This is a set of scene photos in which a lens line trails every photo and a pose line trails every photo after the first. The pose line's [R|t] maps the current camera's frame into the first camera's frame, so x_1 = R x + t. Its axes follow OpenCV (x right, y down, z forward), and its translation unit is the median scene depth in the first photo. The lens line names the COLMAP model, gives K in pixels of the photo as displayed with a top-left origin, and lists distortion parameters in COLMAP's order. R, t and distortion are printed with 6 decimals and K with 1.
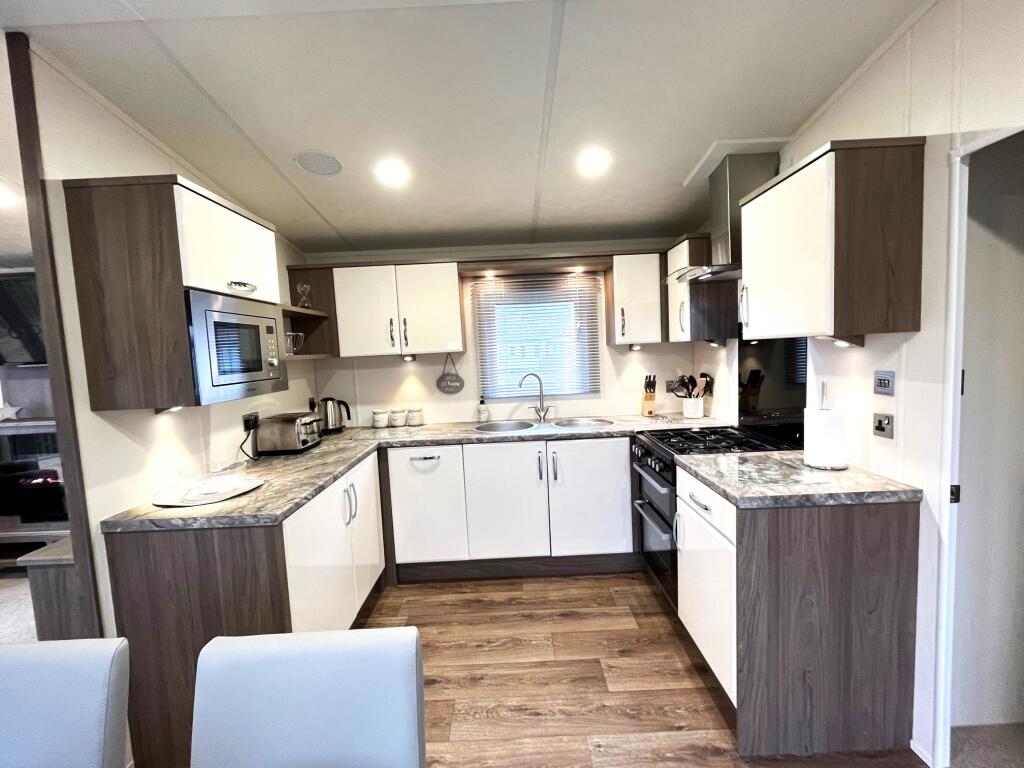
lens RADIAL K [[453.5, 0, 512.0], [0, 453.5, 384.0], [0, 0, 1]] dist [-0.001886, -0.000115]
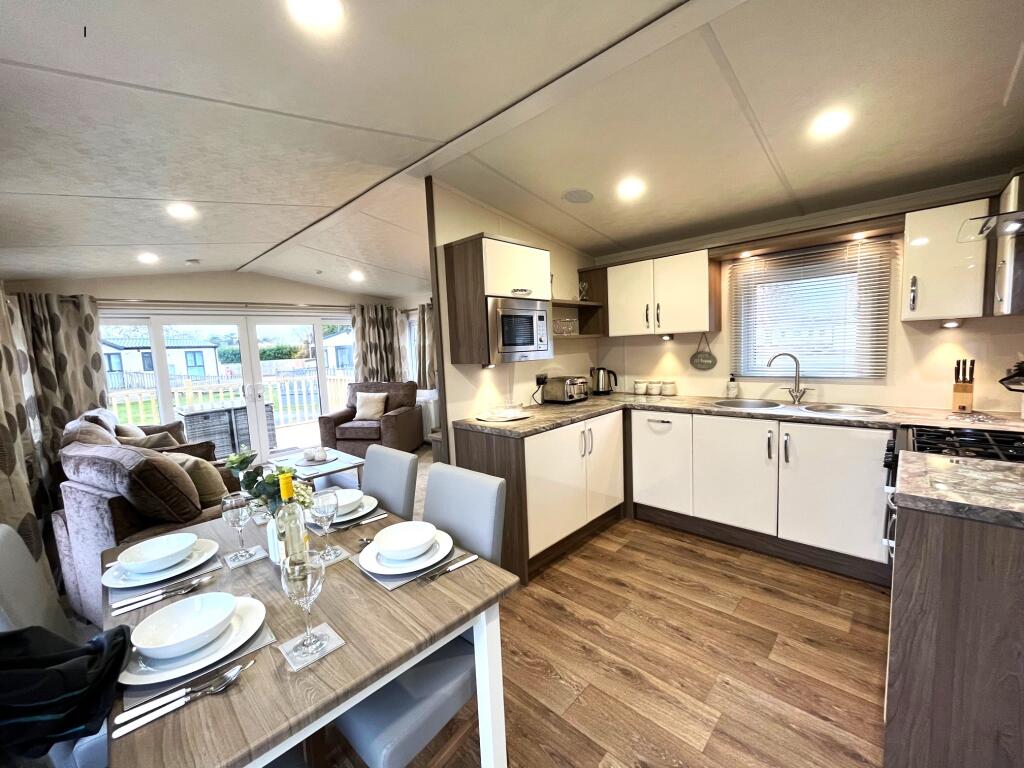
lens RADIAL K [[419.1, 0, 512.0], [0, 419.1, 384.0], [0, 0, 1]] dist [0.000422, -0.000363]
pose [[0.720007, 0.077548, -0.689621, 0.290682], [-0.042836, 0.996808, 0.067368, 0.007986], [0.692644, -0.018964, 0.721030, -0.064874]]
